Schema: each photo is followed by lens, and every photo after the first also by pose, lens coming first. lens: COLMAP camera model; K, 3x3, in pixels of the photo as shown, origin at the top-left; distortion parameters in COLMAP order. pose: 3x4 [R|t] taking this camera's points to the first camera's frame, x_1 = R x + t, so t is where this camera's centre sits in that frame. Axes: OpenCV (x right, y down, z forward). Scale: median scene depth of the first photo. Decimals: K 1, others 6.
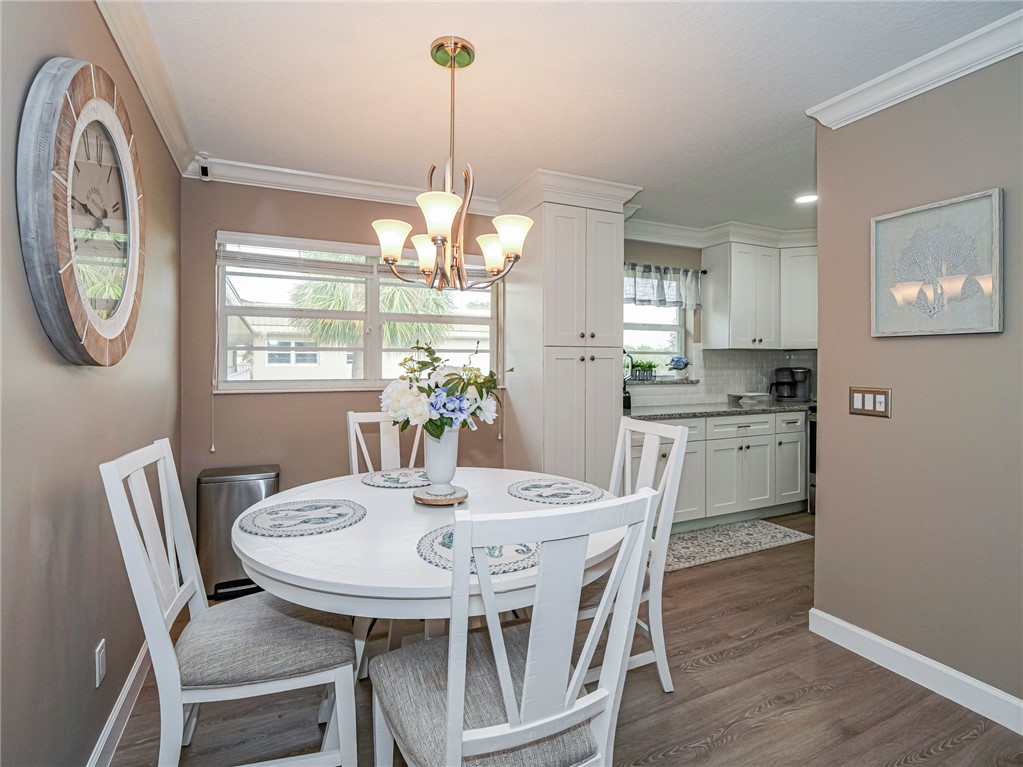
lens RADIAL K [[501.3, 0, 512.5], [0, 501.3, 365.7], [0, 0, 1]] dist [-0.011079, 0.000129]
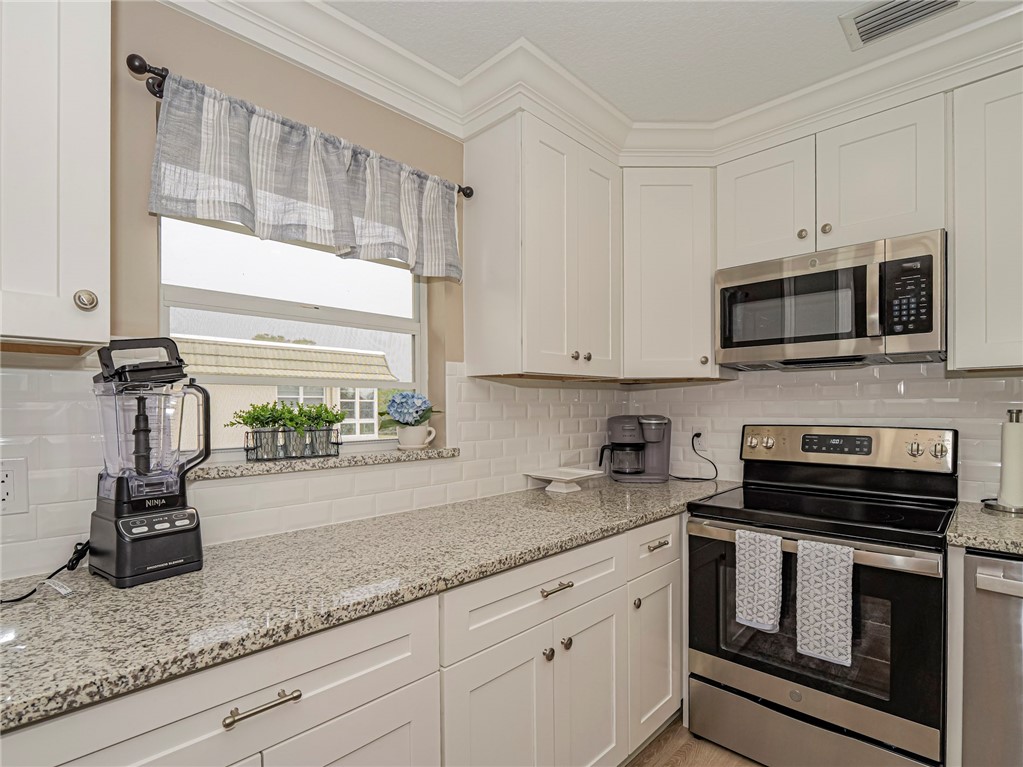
lens RADIAL K [[508.3, 0, 510.2], [0, 508.3, 411.9], [0, 0, 1]] dist [-0.016158, 0.000033]
pose [[0.939468, -0.010487, 0.342477, 0.265589], [0.009271, 0.999944, 0.005186, -0.004268], [-0.342512, -0.001696, 0.939512, 0.578240]]
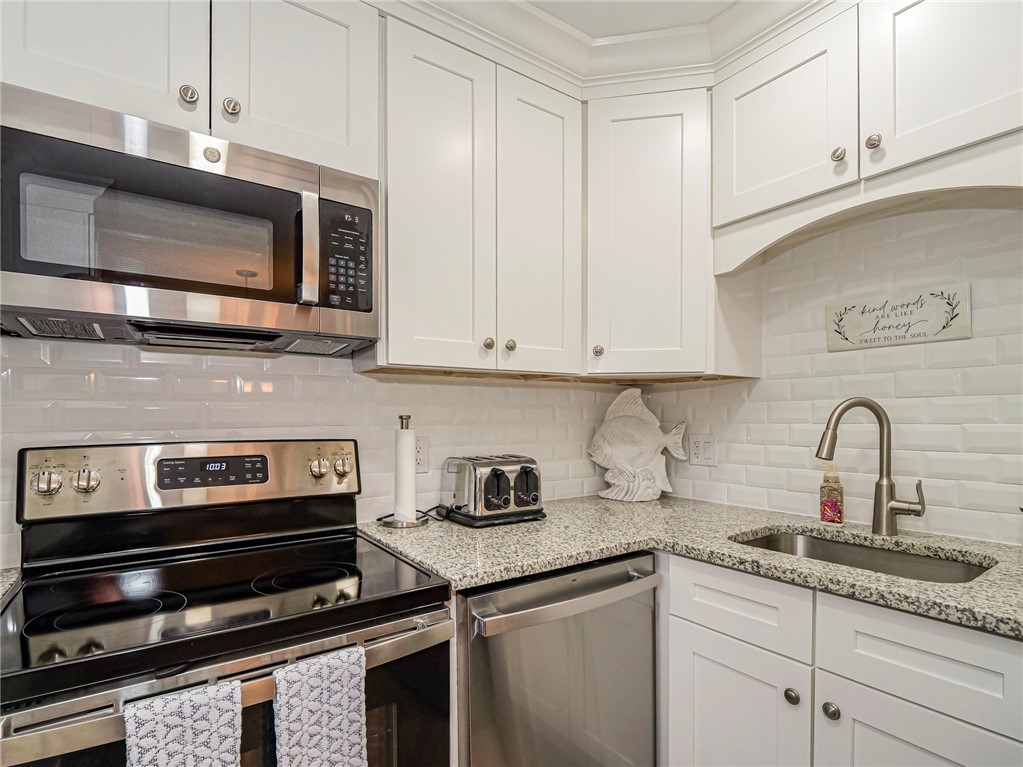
lens RADIAL K [[514.1, 0, 506.9], [0, 514.1, 423.8], [0, 0, 1]] dist [-0.012859, -0.000558]
pose [[-0.154444, -0.019302, 0.987813, 0.387307], [0.008883, 0.999742, 0.020924, -0.001365], [-0.987962, 0.012006, -0.154233, 0.788672]]
